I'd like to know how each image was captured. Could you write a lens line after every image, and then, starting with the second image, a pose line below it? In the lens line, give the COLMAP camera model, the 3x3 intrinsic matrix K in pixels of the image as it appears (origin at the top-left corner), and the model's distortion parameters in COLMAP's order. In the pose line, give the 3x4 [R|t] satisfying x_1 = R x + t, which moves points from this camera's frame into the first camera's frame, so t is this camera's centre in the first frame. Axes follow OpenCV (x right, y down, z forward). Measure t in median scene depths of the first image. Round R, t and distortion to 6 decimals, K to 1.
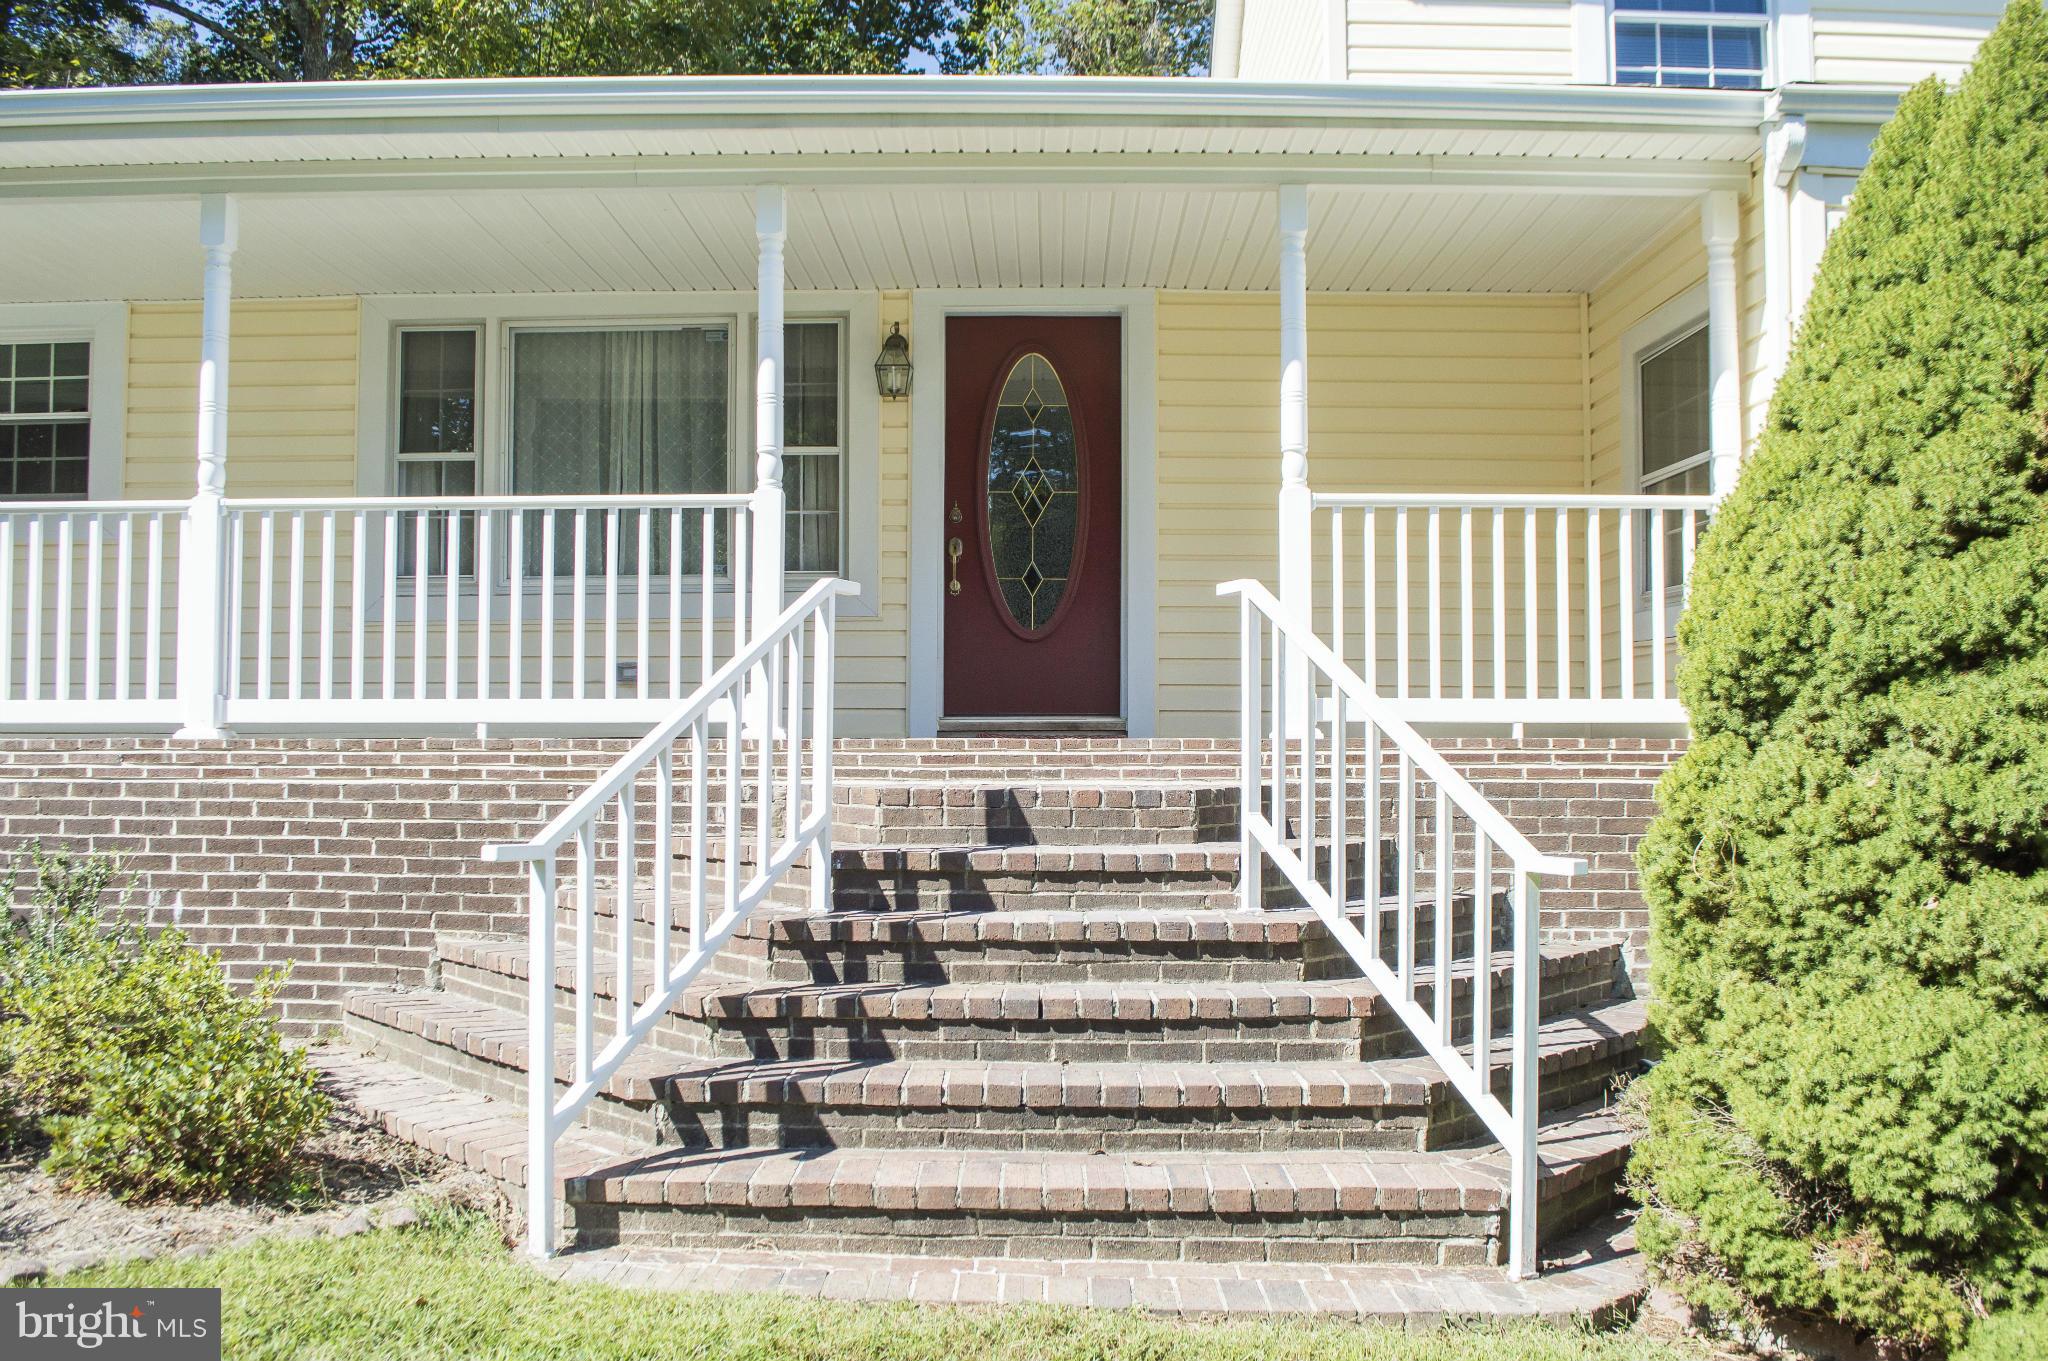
lens RADIAL K [[1633.7, 0, 1023.0], [0, 1633.7, 690.8], [0, 0, 1]] dist [-0.083854, 0.010222]
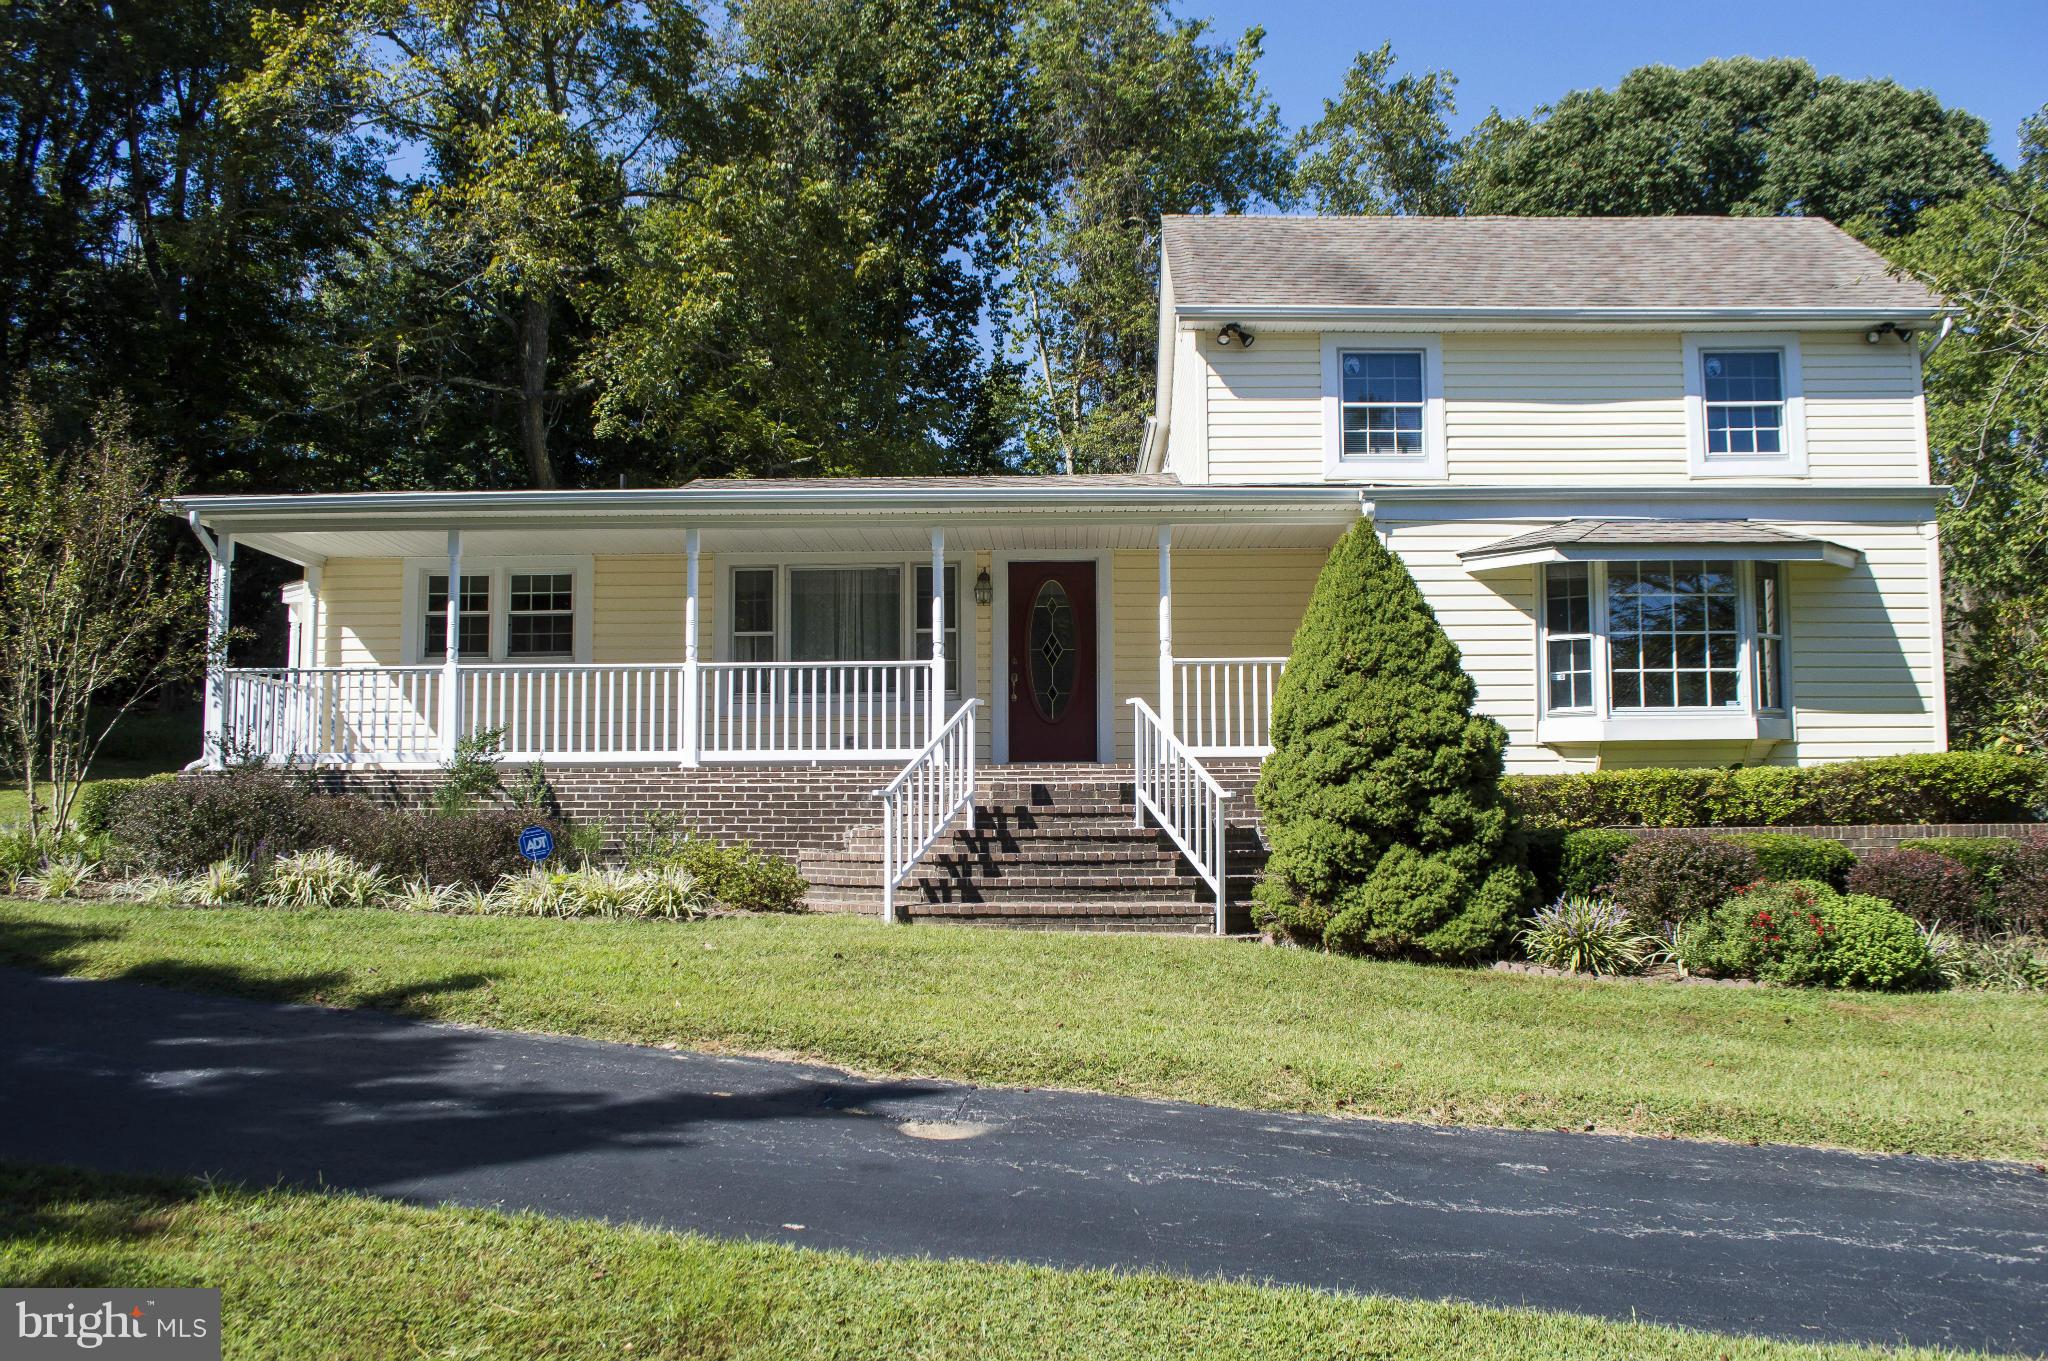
lens RADIAL K [[1633.7, 0, 1023.0], [0, 1633.7, 690.8], [0, 0, 1]] dist [-0.083854, 0.010222]
pose [[0.999902, -0.007654, -0.011696, -0.009608], [0.006987, 0.998404, -0.056047, 0.055321], [0.012106, 0.055960, 0.998360, -1.374074]]
